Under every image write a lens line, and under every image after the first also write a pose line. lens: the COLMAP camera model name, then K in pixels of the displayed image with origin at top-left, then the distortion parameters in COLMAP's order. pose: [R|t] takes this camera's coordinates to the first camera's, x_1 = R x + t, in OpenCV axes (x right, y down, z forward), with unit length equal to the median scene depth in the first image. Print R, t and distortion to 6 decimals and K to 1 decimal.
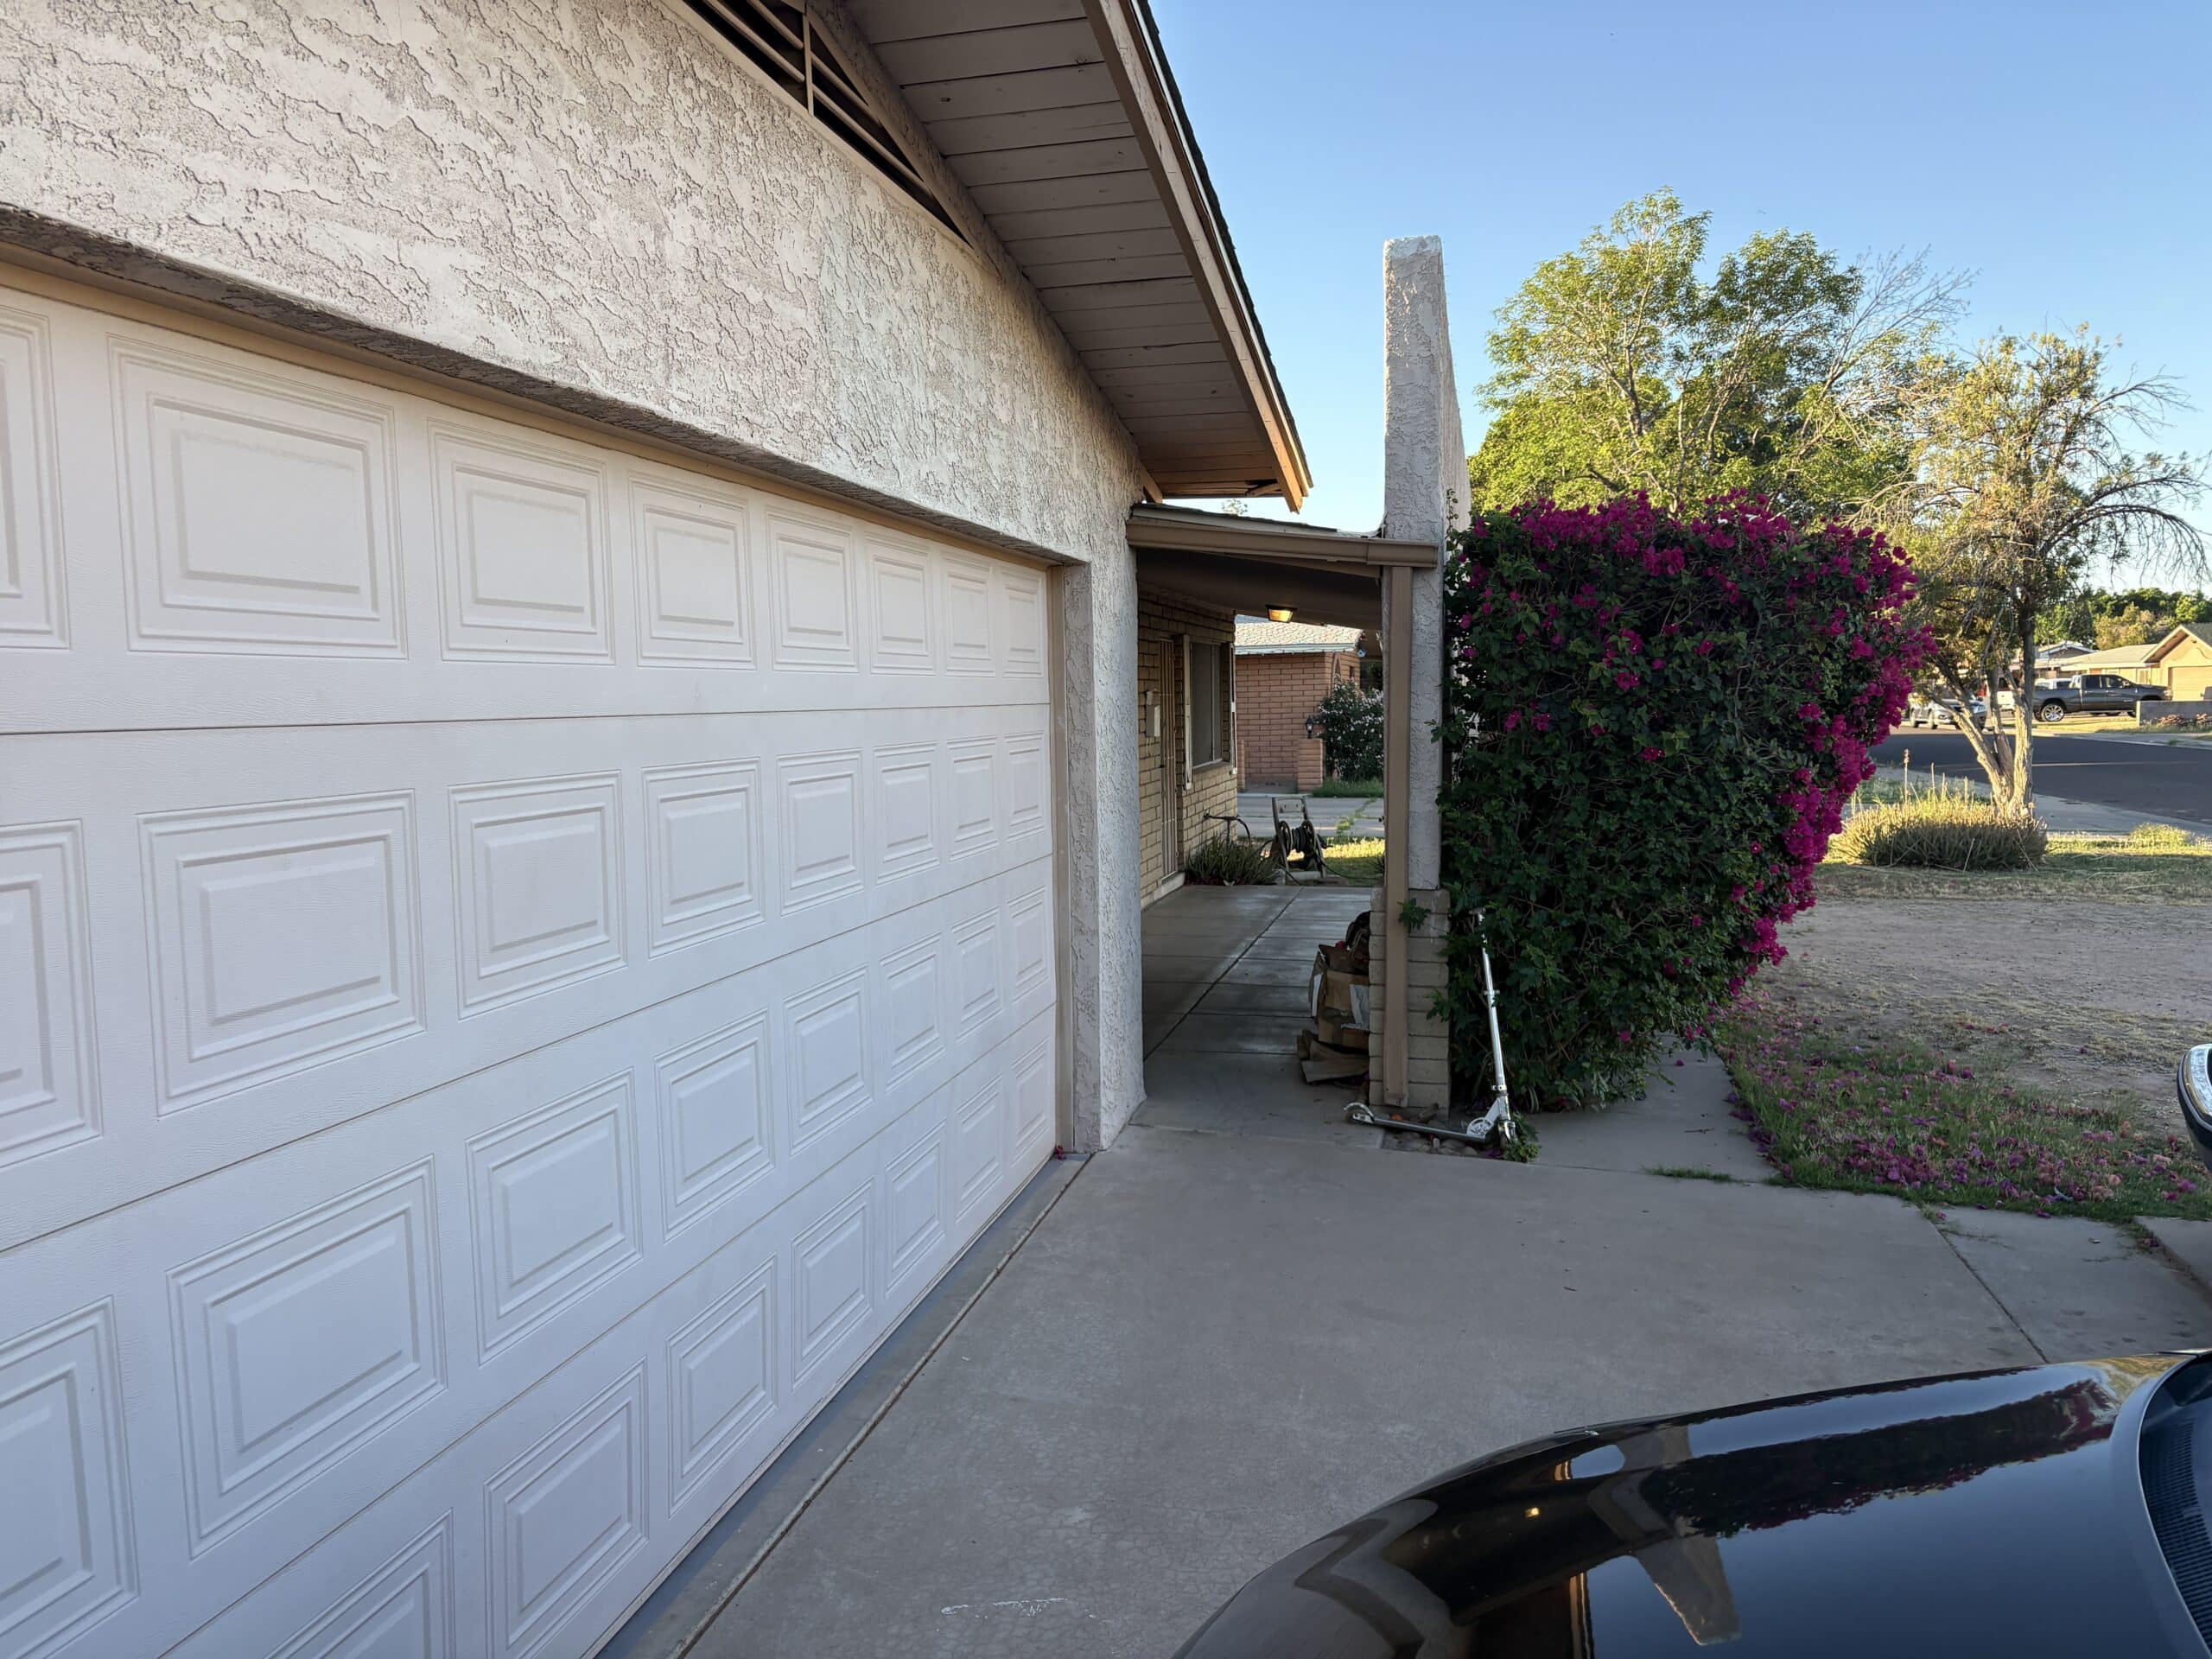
lens RADIAL K [[1665.8, 0, 1098.9], [0, 1665.8, 835.0], [0, 0, 1]] dist [0.023848, -0.015352]
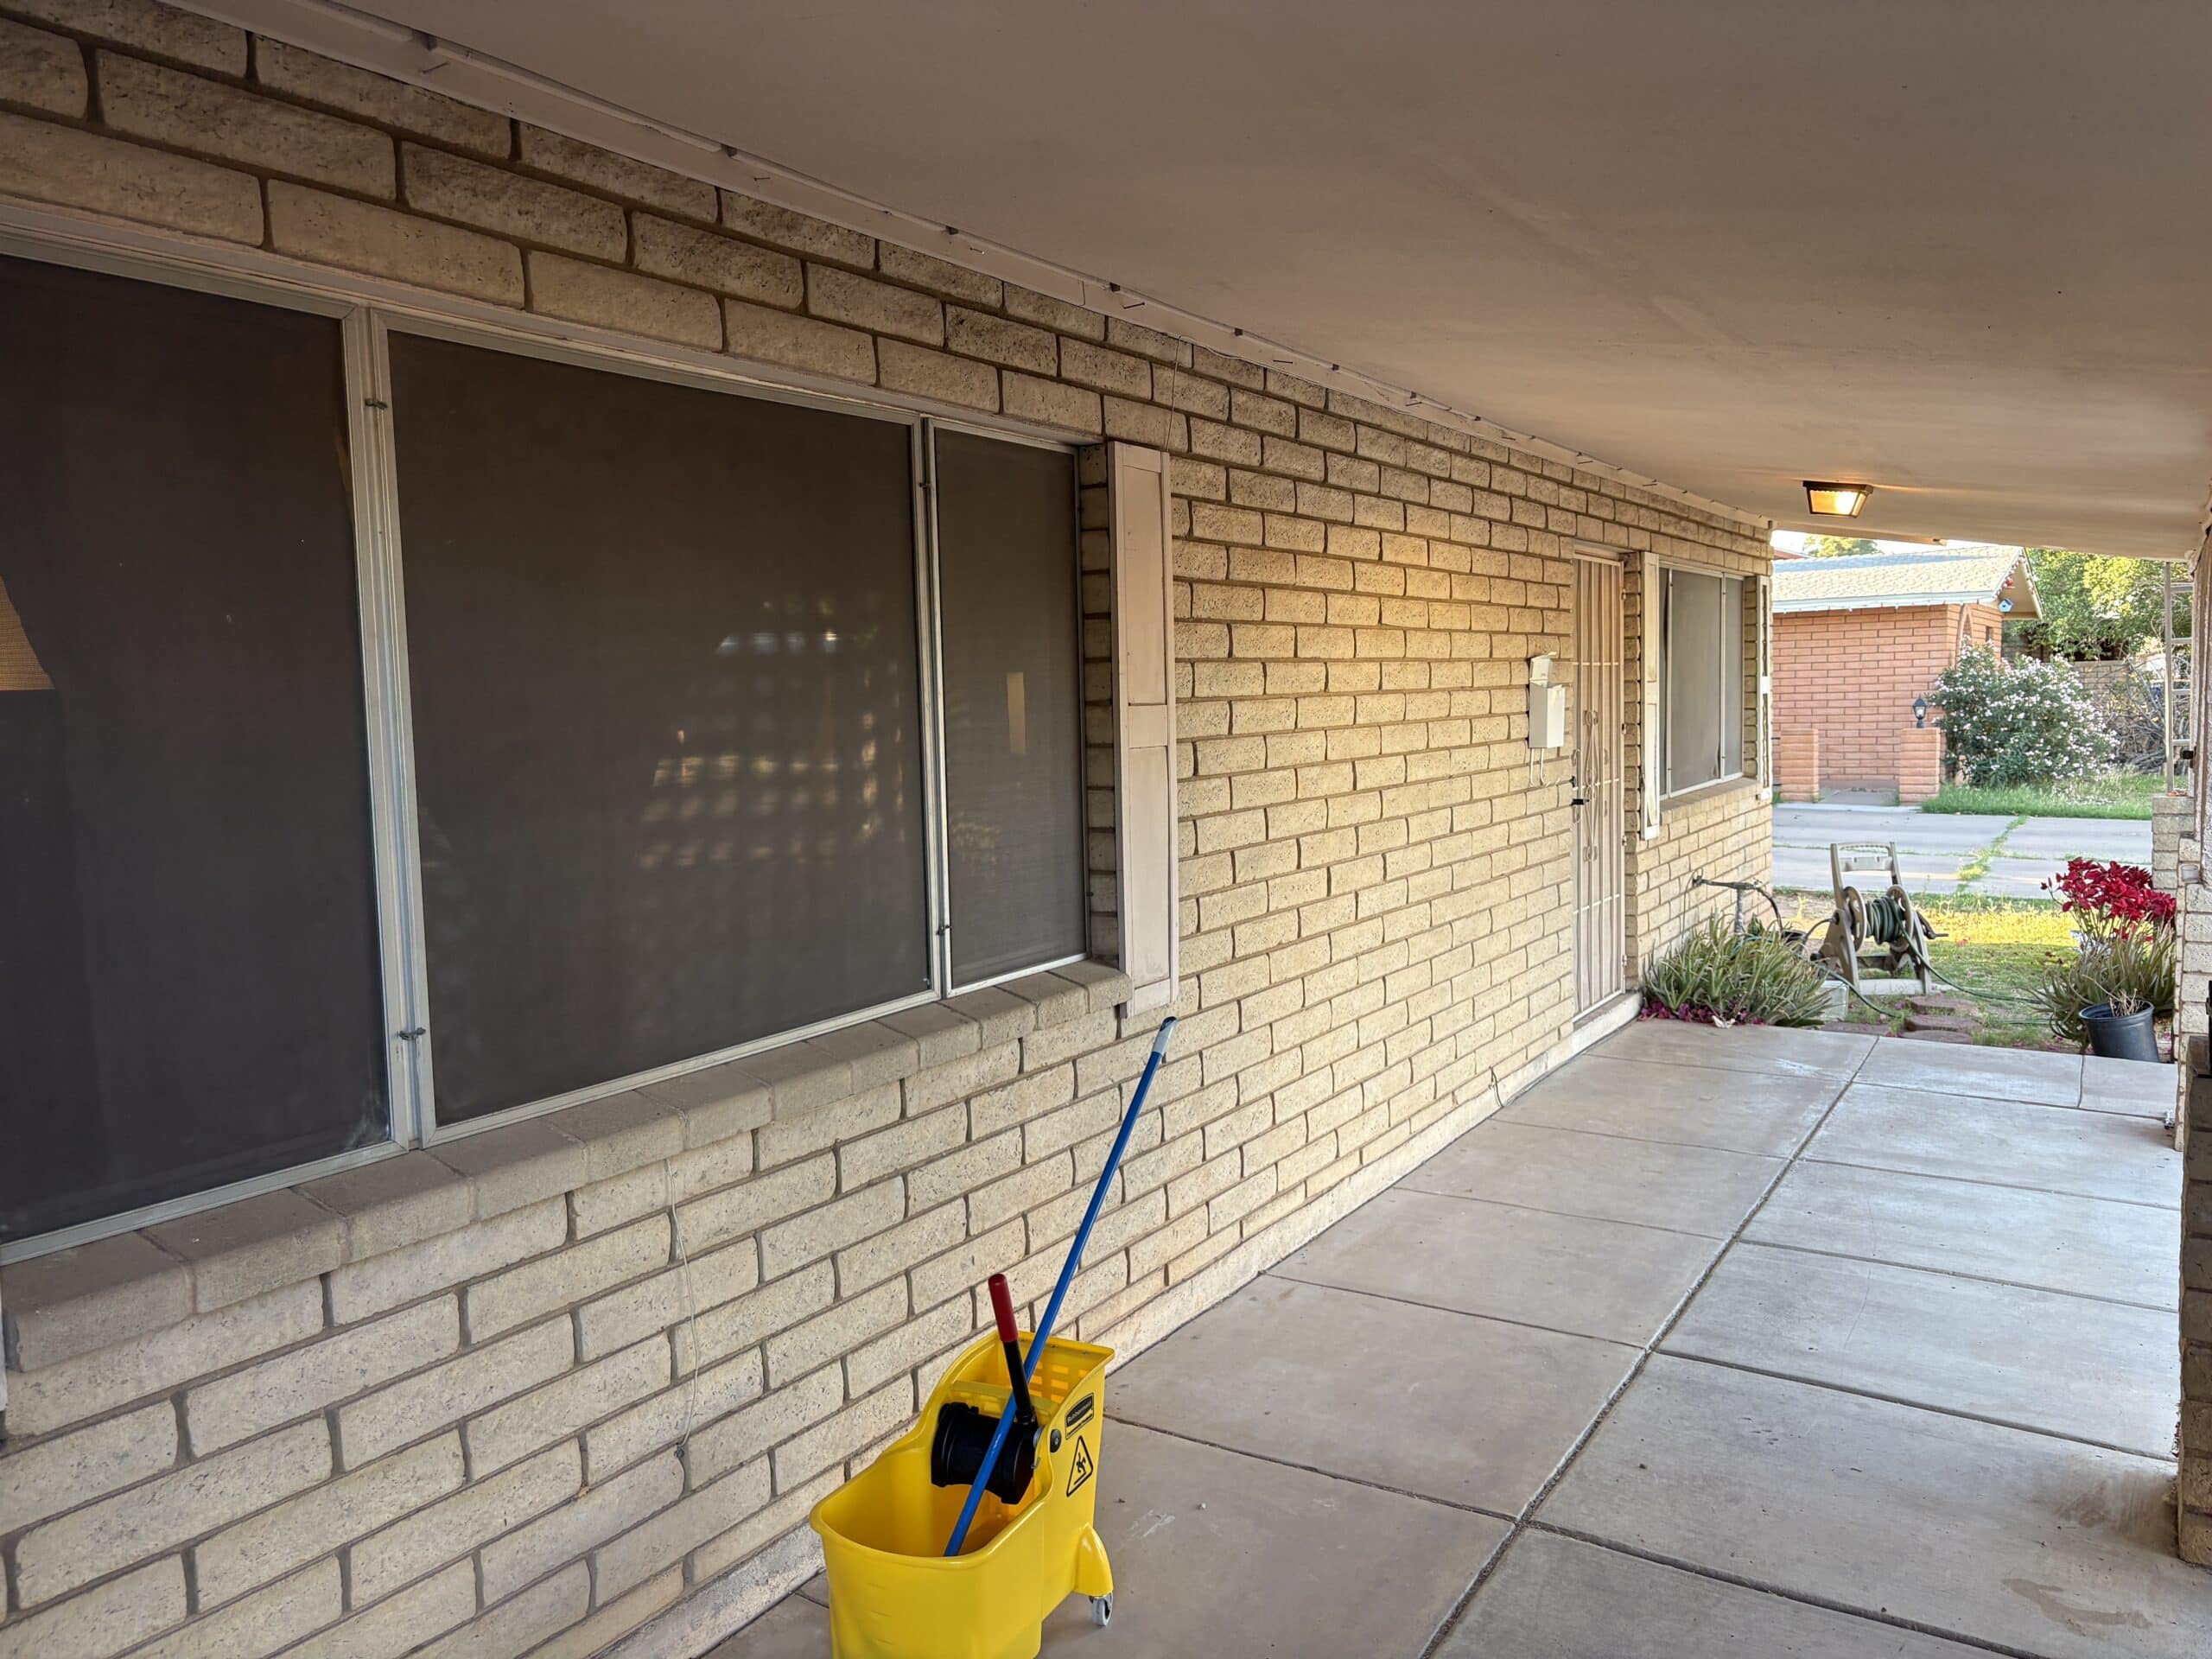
lens RADIAL K [[1665.8, 0, 1118.9], [0, 1665.8, 825.0], [0, 0, 1]] dist [0.023848, -0.015352]
pose [[0.947312, 0.018602, -0.319773, 0.057374], [-0.016586, 0.999822, 0.009026, -0.030732], [0.319884, -0.003247, 0.947451, 0.389266]]
